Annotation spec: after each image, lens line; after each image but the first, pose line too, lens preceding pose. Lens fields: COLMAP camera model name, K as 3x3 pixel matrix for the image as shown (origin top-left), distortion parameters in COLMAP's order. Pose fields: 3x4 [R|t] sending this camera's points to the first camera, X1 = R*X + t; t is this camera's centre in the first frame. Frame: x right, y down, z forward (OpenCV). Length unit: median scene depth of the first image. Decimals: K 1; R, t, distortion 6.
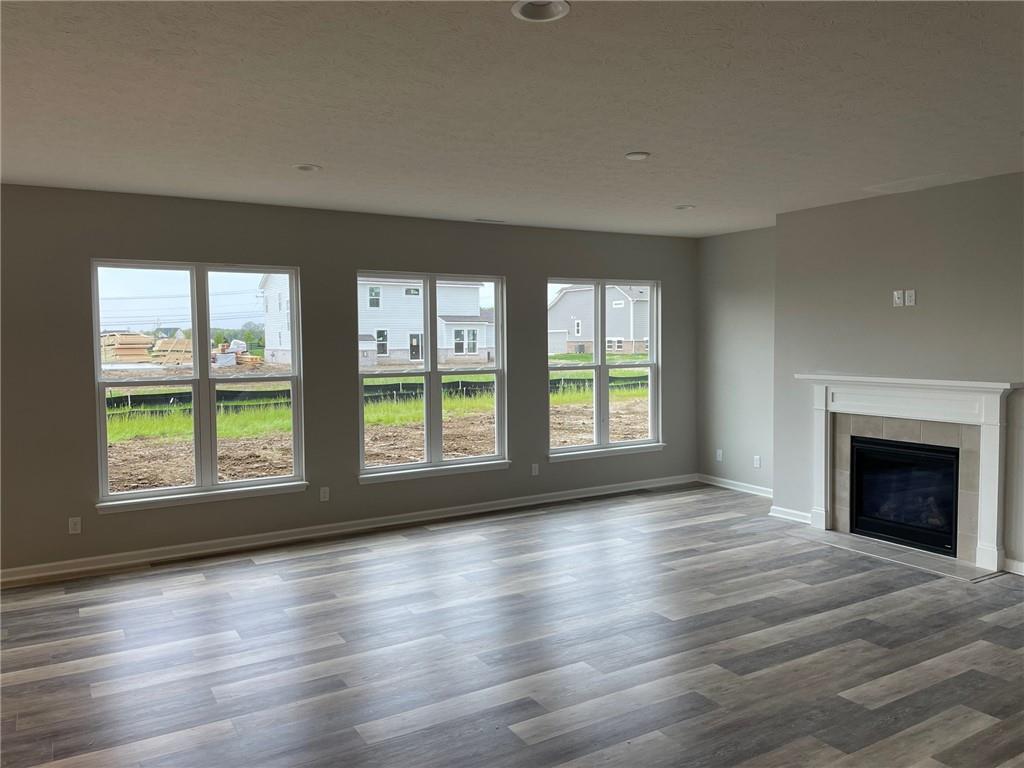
lens RADIAL K [[767.6, 0, 512.4], [0, 767.6, 381.8], [0, 0, 1]] dist [0.044650, -0.028008]
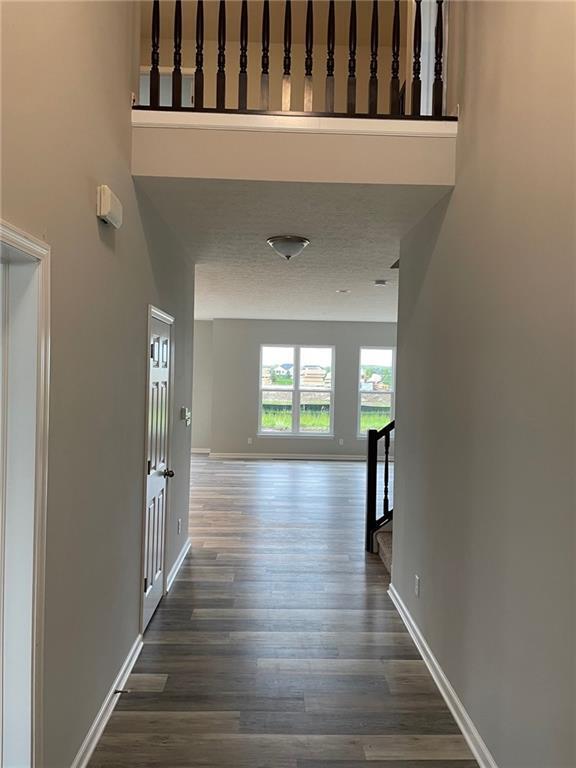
lens RADIAL K [[575.7, 0, 286.9], [0, 575.7, 383.3], [0, 0, 1]] dist [0.044650, -0.028008]
pose [[0.868689, 0.037749, -0.493917, 0.438717], [-0.057623, 0.998024, -0.025069, 0.020325], [0.491995, 0.050239, 0.869147, -0.569899]]
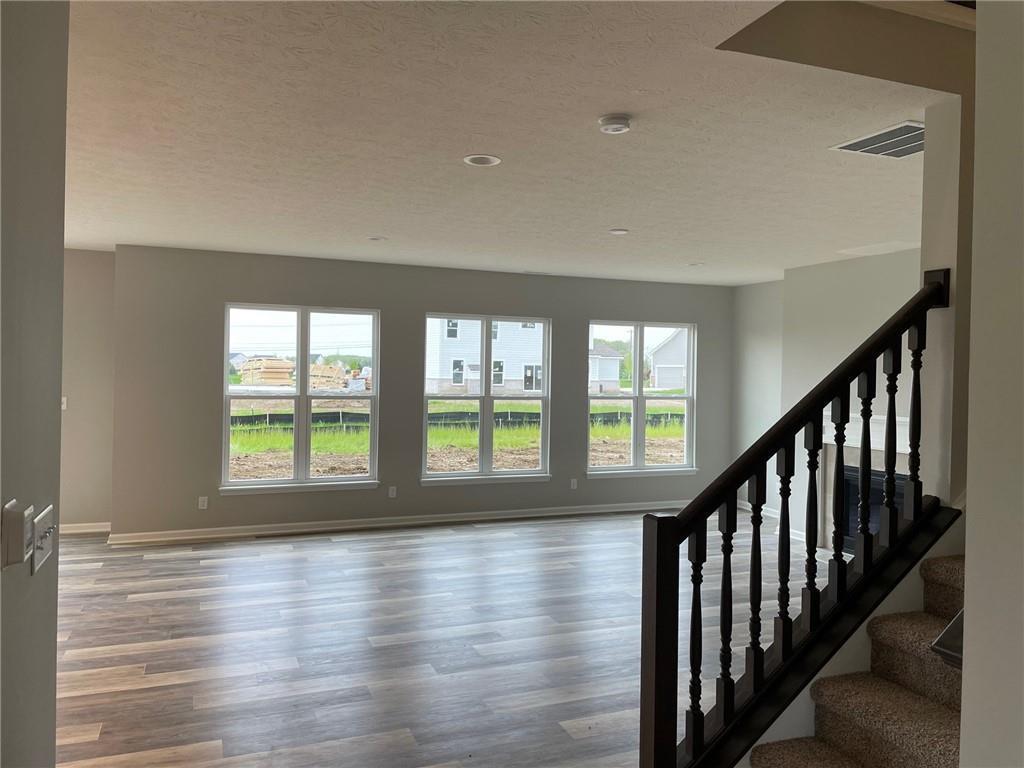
lens RADIAL K [[767.6, 0, 520.4], [0, 767.6, 377.6], [0, 0, 1]] dist [0.044650, -0.028008]
pose [[0.987995, 0.029102, -0.151717, 0.131838], [-0.036317, 0.998326, -0.045005, 0.009586], [0.150154, 0.049975, 0.987399, -0.185025]]
